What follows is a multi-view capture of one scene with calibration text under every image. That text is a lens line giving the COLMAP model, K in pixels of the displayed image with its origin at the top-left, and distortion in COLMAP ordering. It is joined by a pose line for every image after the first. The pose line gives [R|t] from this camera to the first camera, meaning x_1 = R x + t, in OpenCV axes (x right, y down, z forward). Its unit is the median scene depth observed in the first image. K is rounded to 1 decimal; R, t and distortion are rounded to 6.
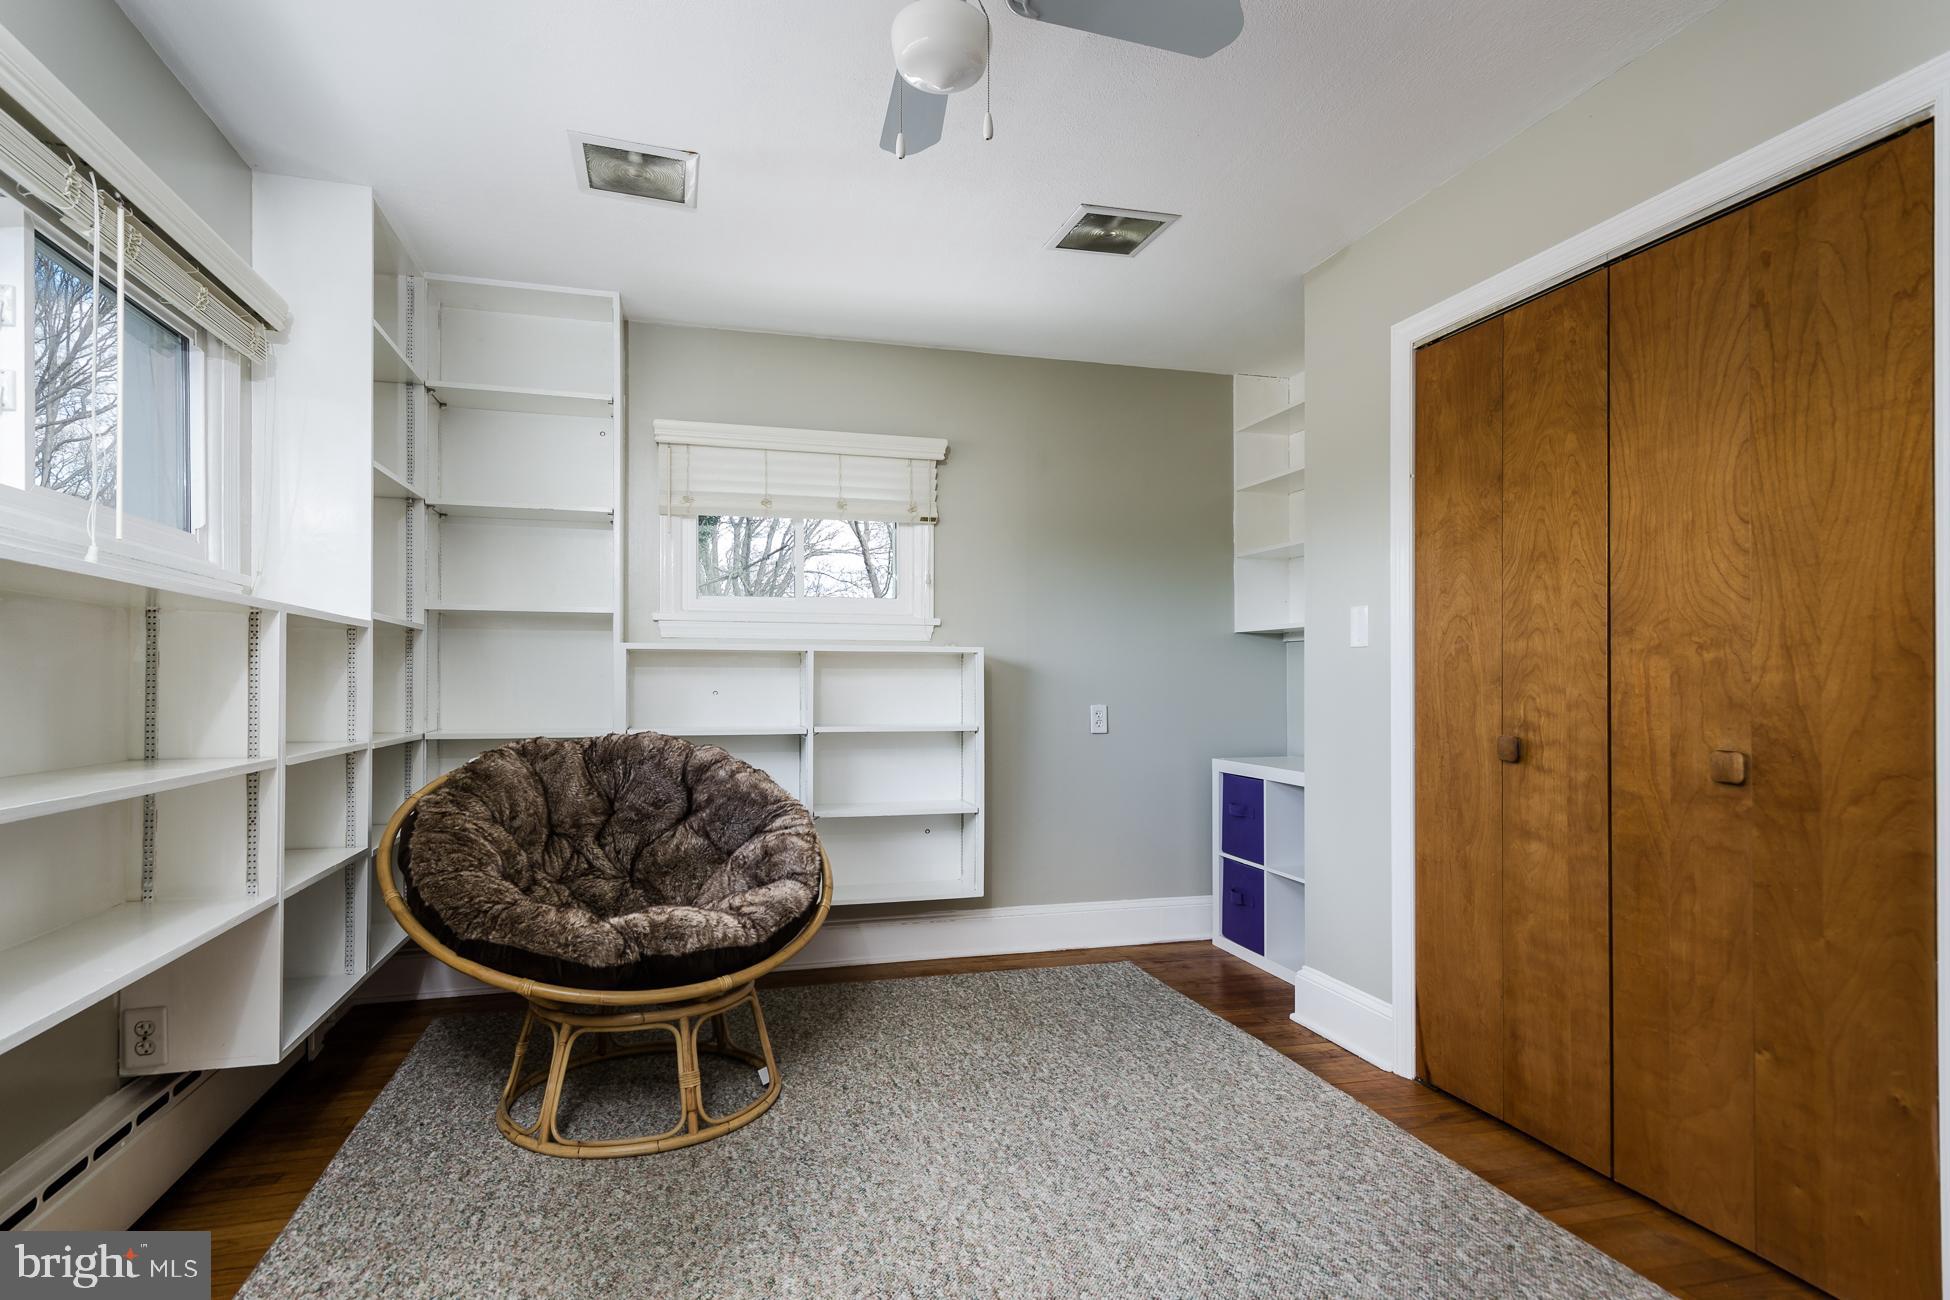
lens RADIAL K [[1010.8, 0, 952.3], [0, 1010.8, 675.4], [0, 0, 1]] dist [0.025274, -0.009005]
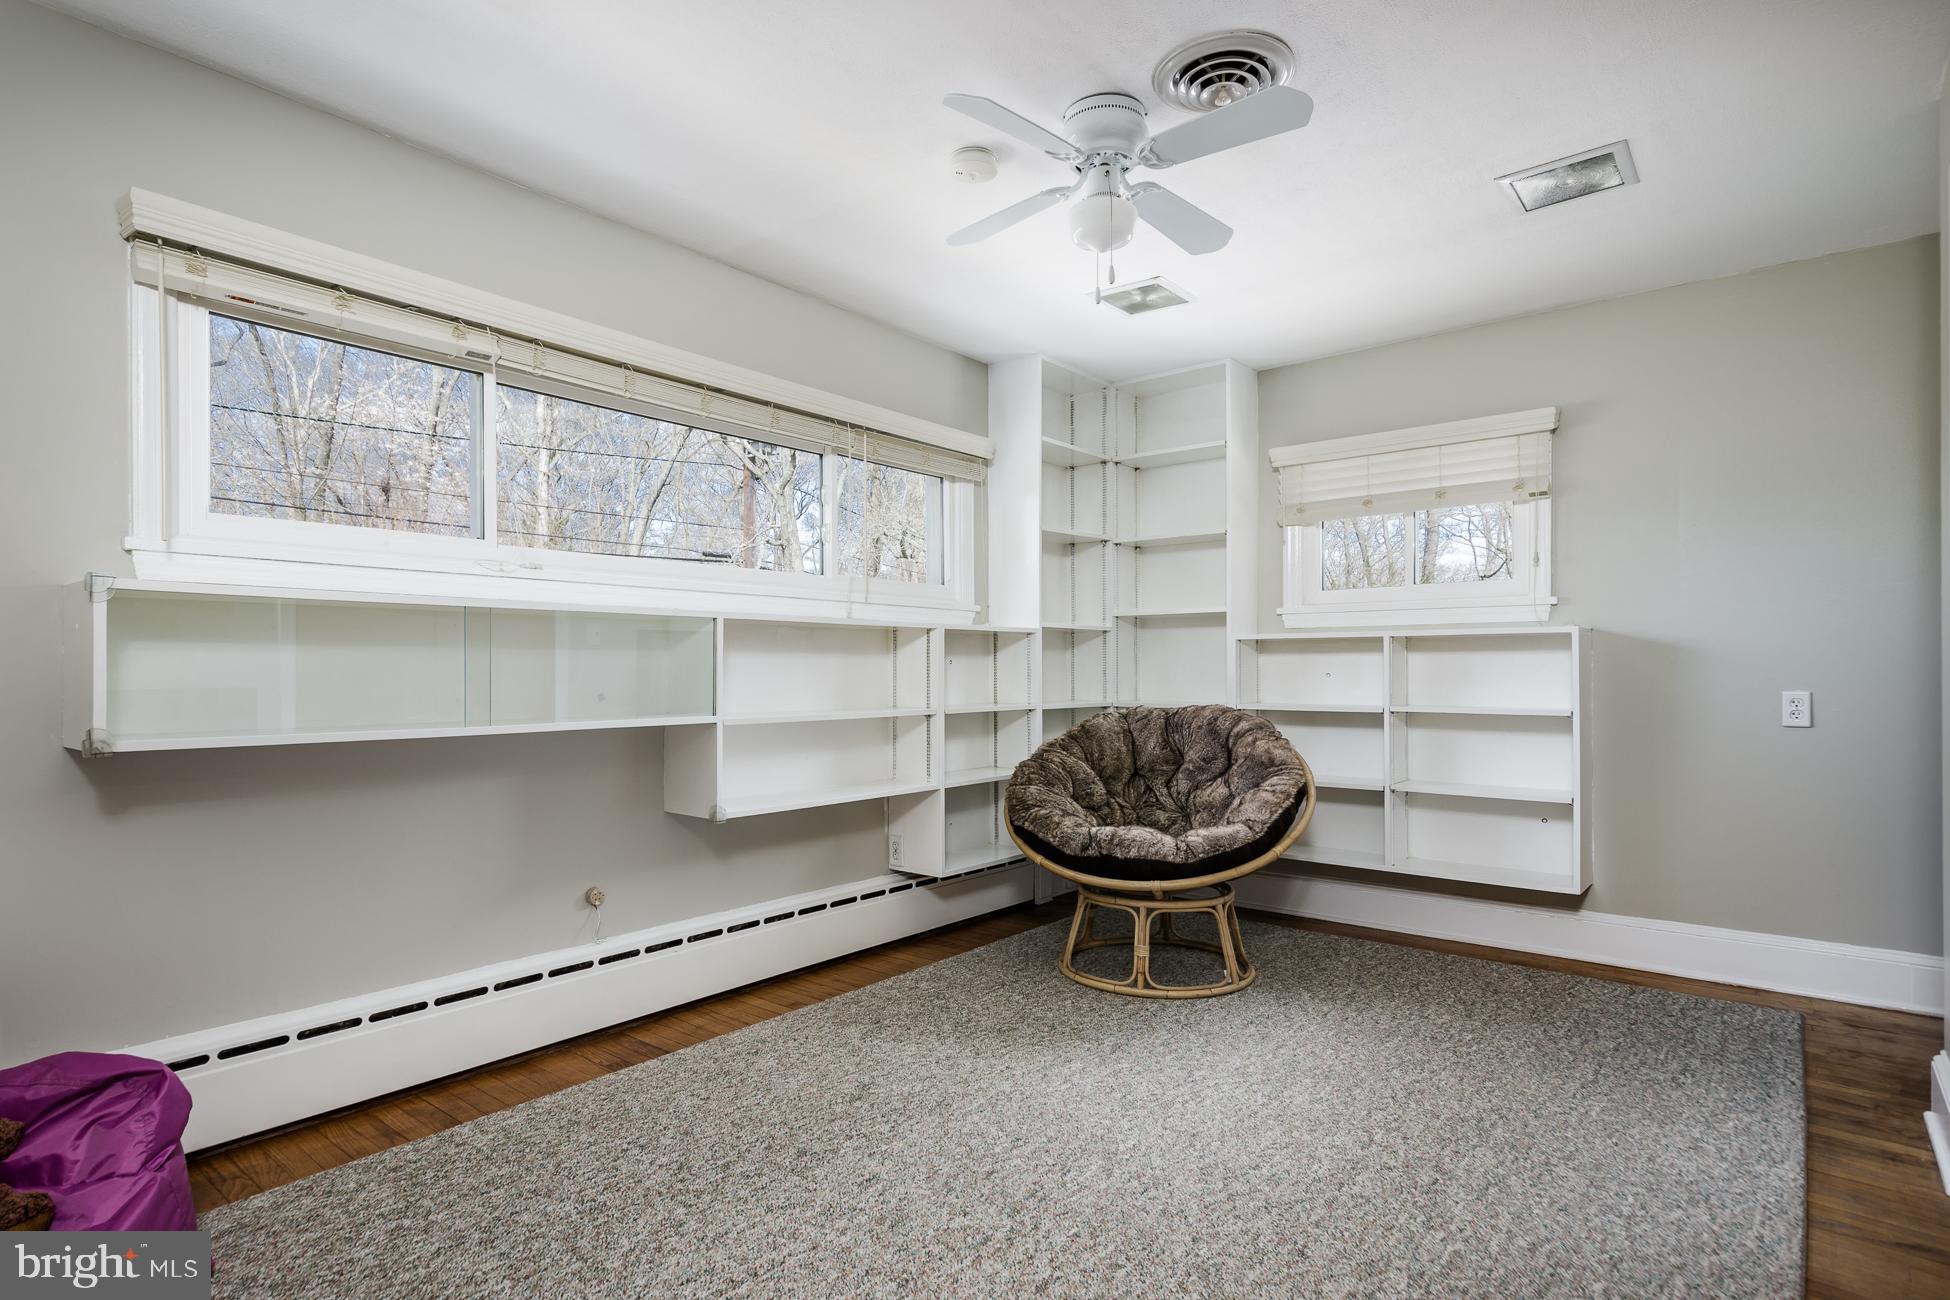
lens RADIAL K [[1010.8, 0, 968.3], [0, 1010.8, 664.3], [0, 0, 1]] dist [0.025274, -0.009005]
pose [[0.575636, -0.006890, -0.817677, 0.610939], [0.011204, 0.999937, -0.000539, 0.001969], [0.817629, -0.008851, 0.575677, 0.007615]]
